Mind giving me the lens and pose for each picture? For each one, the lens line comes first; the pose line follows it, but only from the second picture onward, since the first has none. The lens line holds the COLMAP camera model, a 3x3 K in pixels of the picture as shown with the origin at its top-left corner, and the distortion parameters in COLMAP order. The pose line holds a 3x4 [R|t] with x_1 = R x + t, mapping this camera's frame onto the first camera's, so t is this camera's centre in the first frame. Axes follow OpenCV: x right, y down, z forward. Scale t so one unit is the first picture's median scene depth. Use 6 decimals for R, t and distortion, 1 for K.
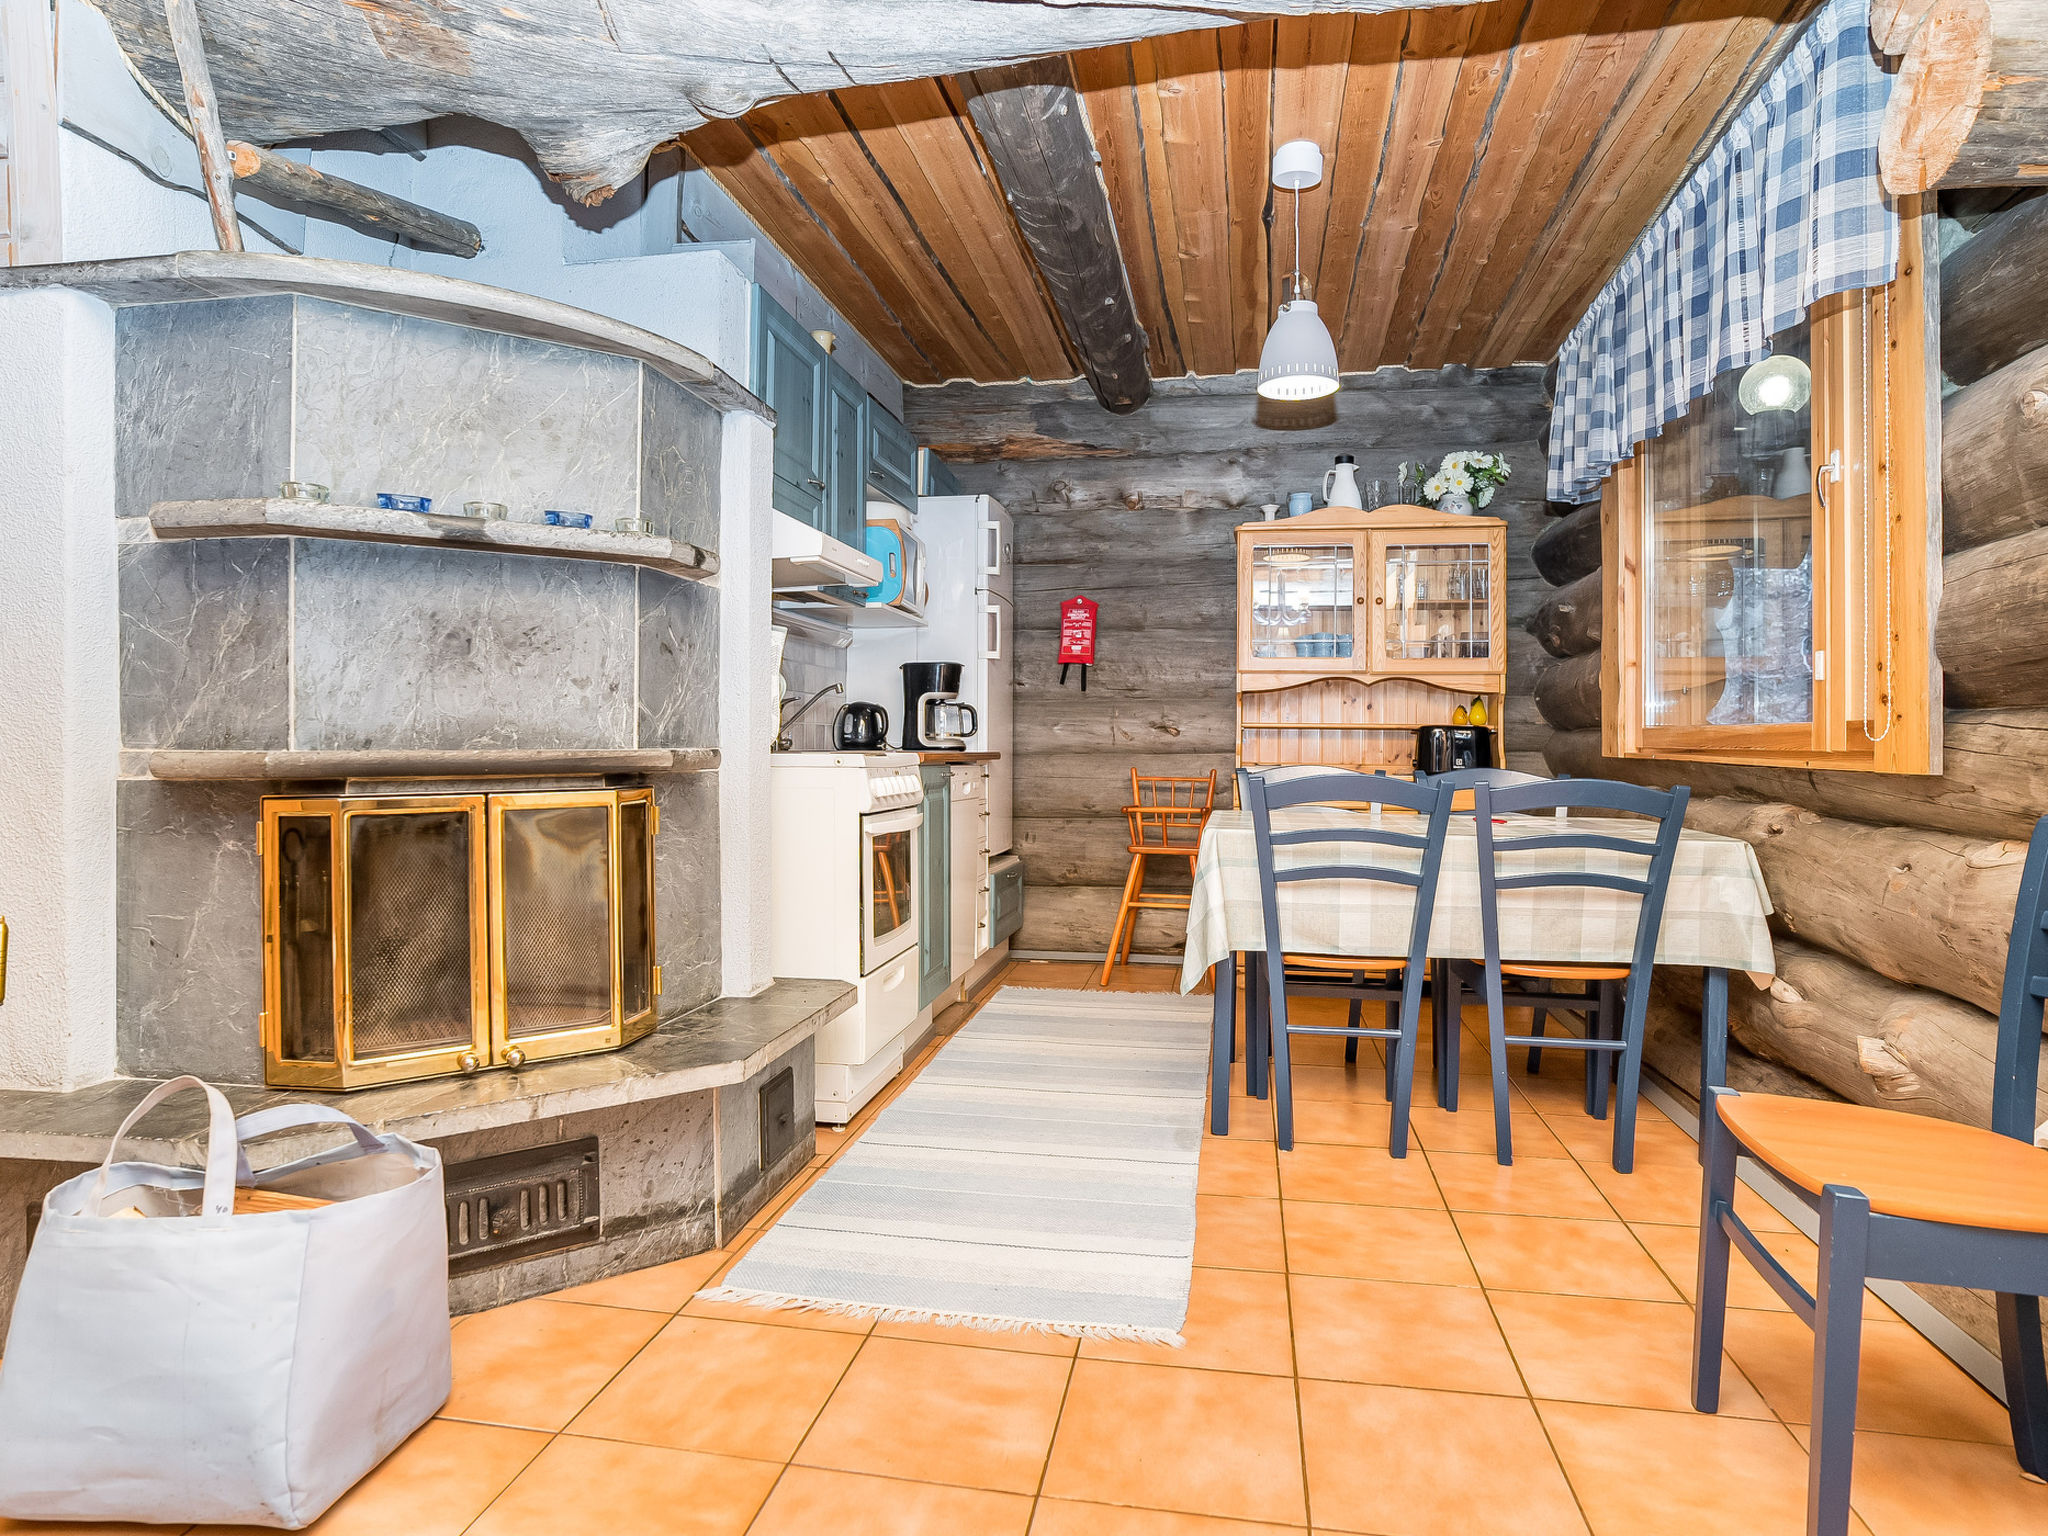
lens RADIAL K [[1014.5, 0, 1089.2], [0, 1014.5, 759.7], [0, 0, 1]] dist [-0.048263, -0.000129]
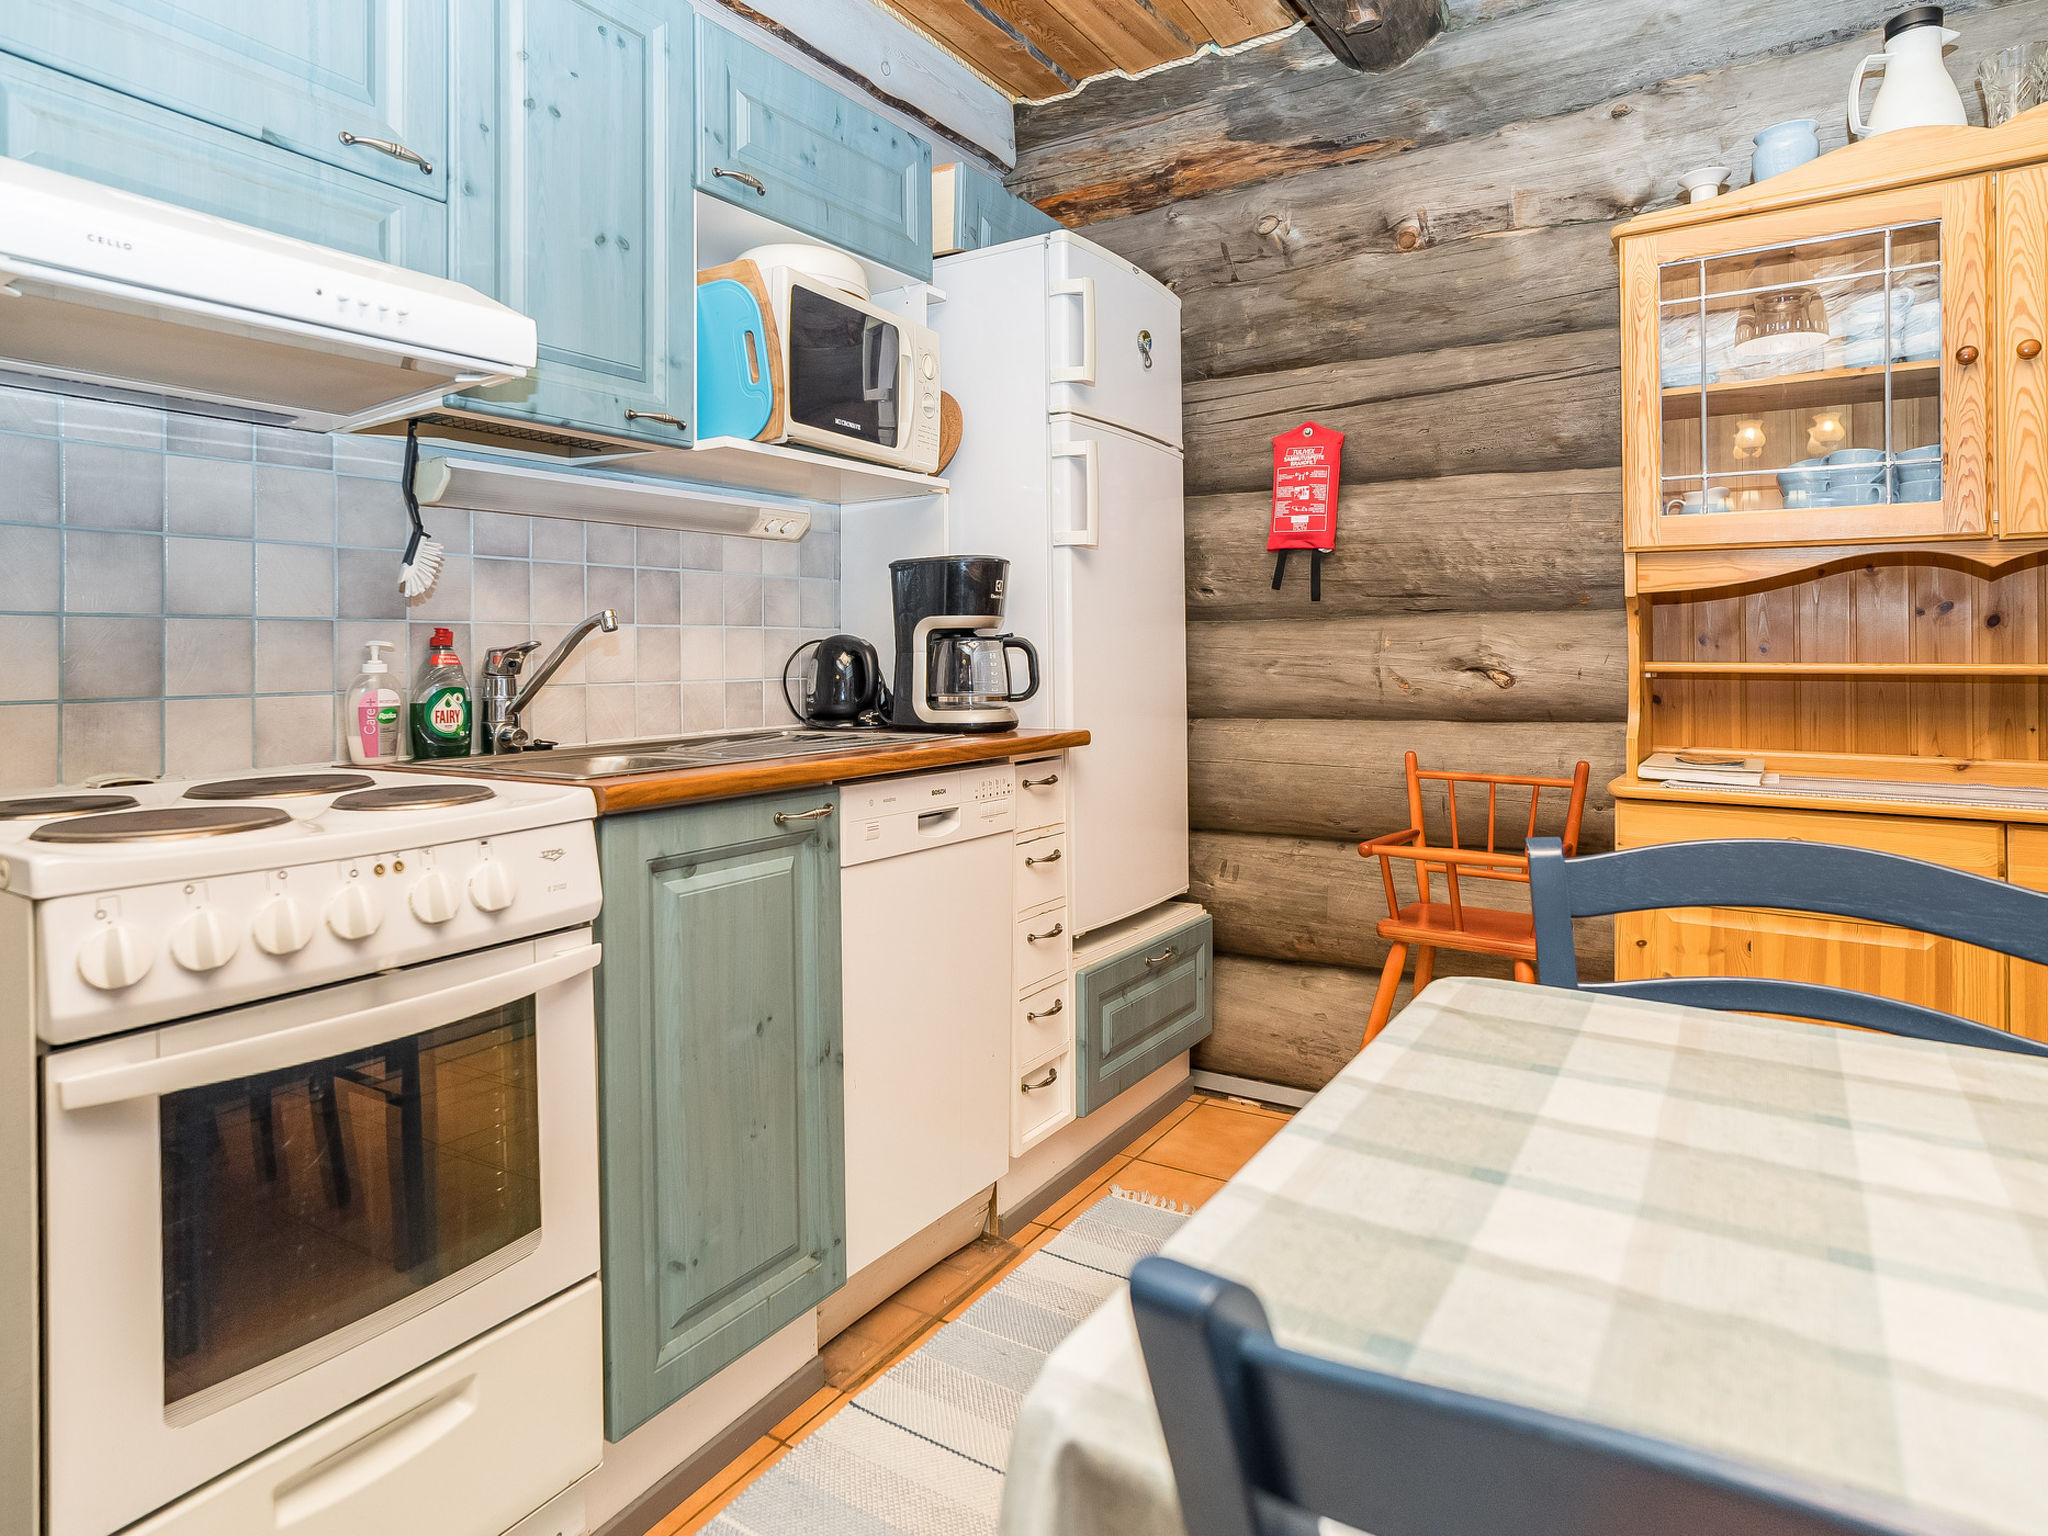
lens RADIAL K [[1136.3, 0, 1031.7], [0, 1136.3, 652.0], [0, 0, 1]] dist [-0.060874, 0.042684]
pose [[0.912113, -0.015069, -0.409662, 0.104157], [0.006361, 0.999724, -0.022613, -0.030466], [0.409890, 0.018019, 0.911957, 0.424386]]
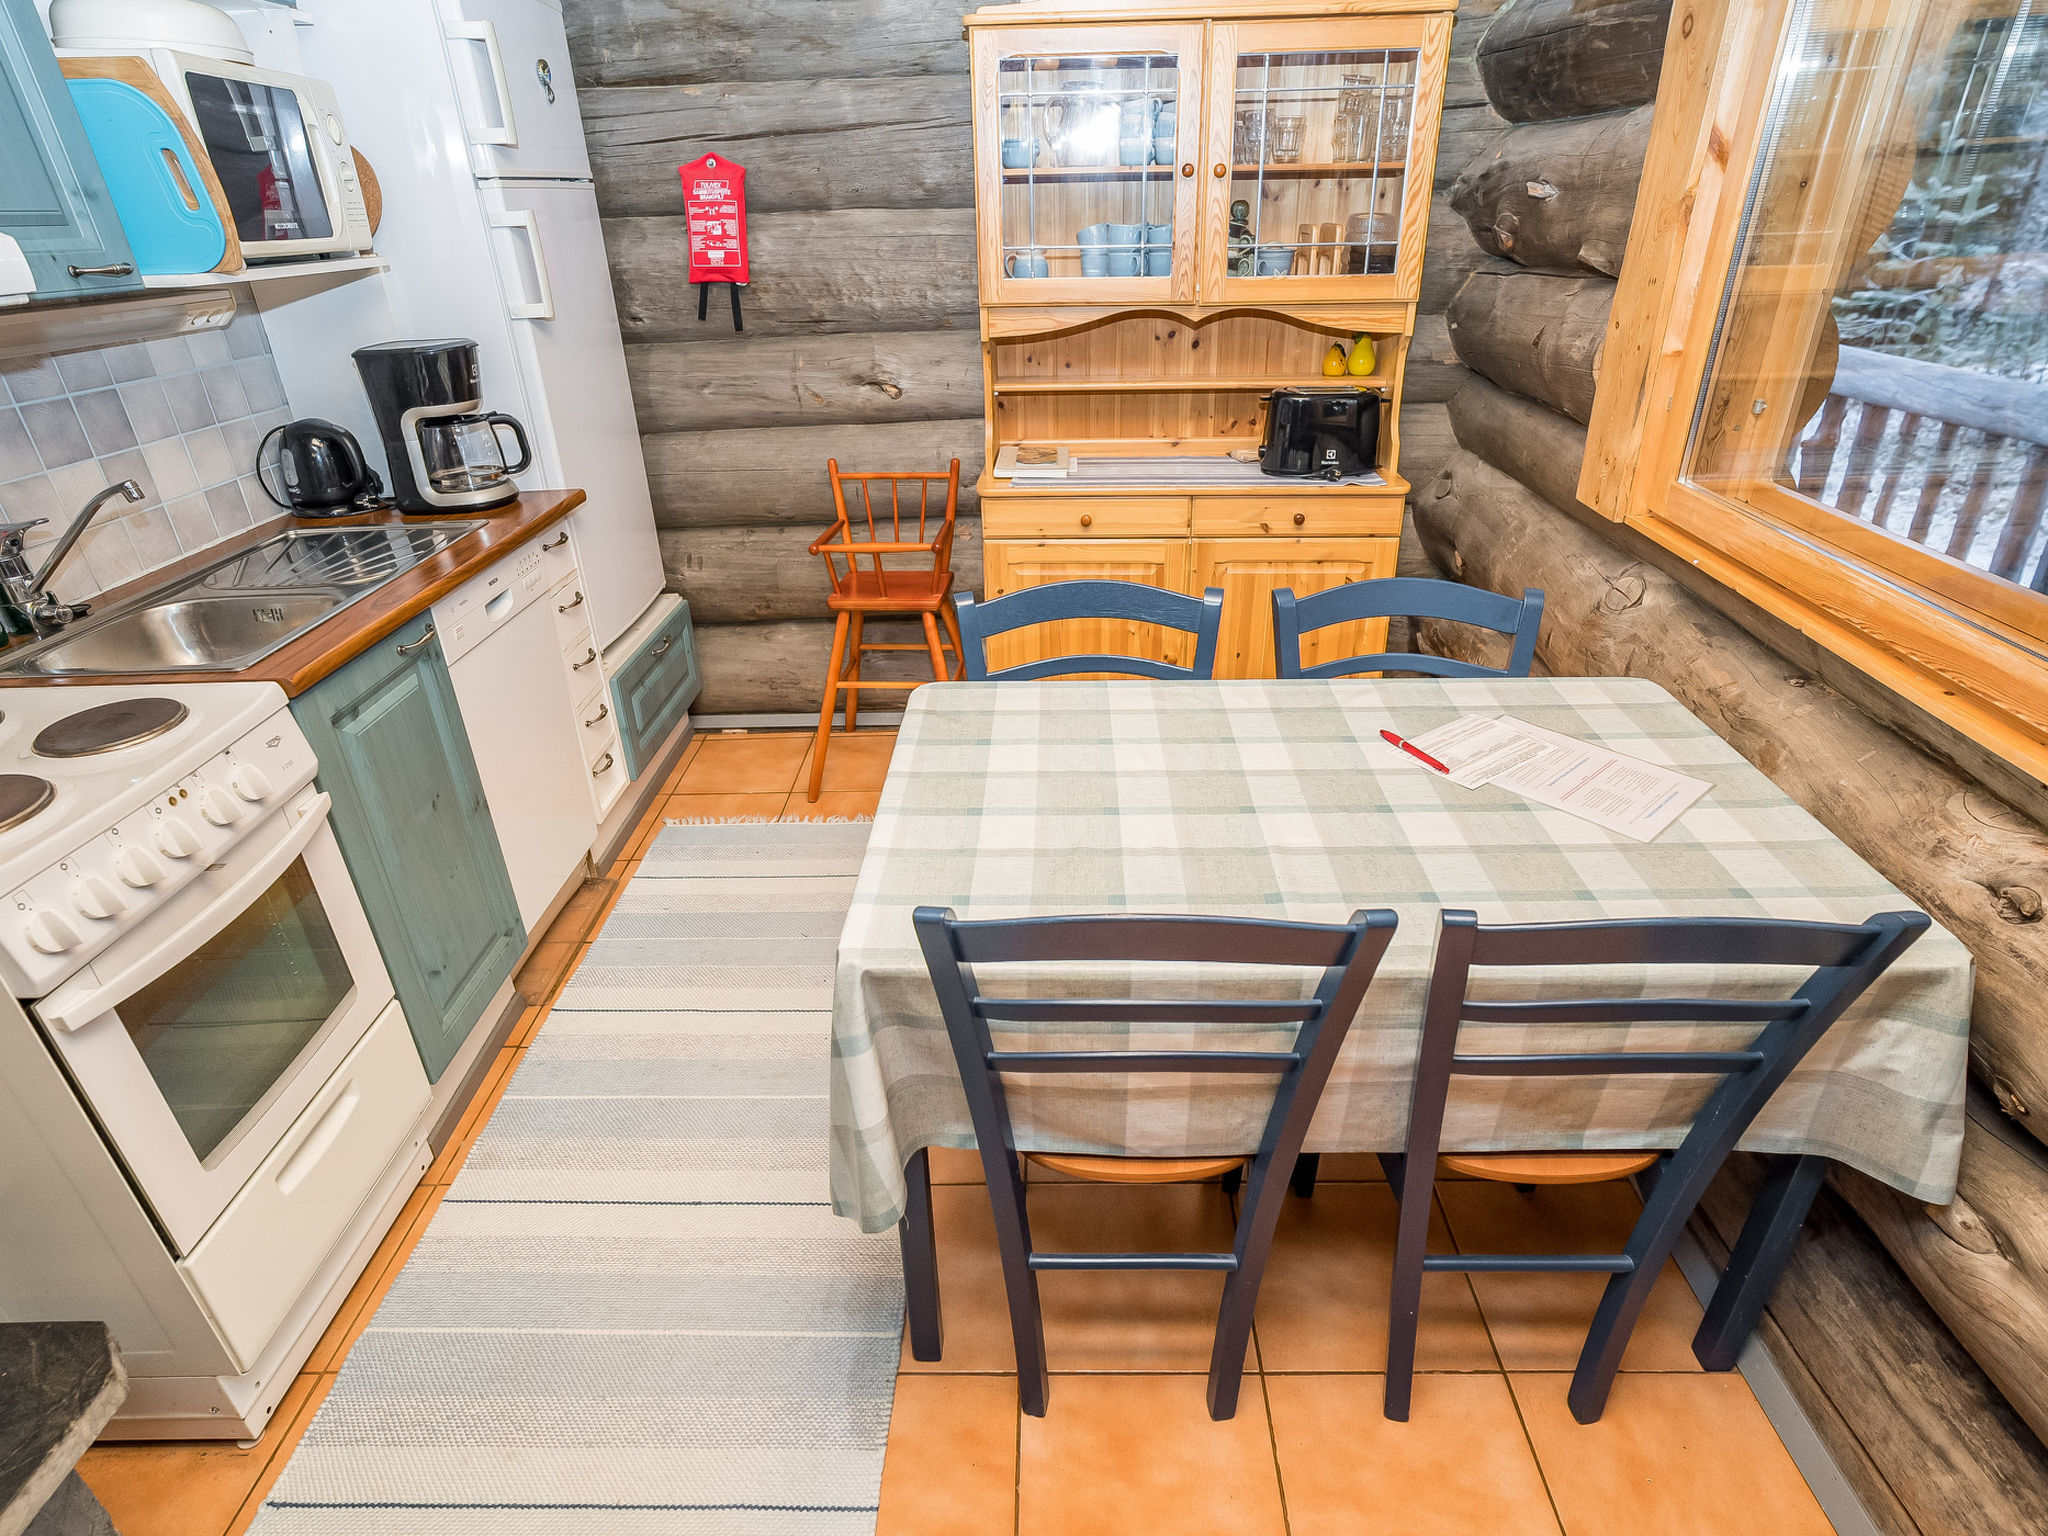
lens RADIAL K [[1057.0, 0, 1017.6], [0, 1057.0, 758.4], [0, 0, 1]] dist [-0.050028, 0.032170]
pose [[0.991546, -0.084663, 0.098327, 0.080412], [0.032683, 0.896329, 0.442184, -0.114800], [-0.125570, -0.435232, 0.891519, 0.317260]]
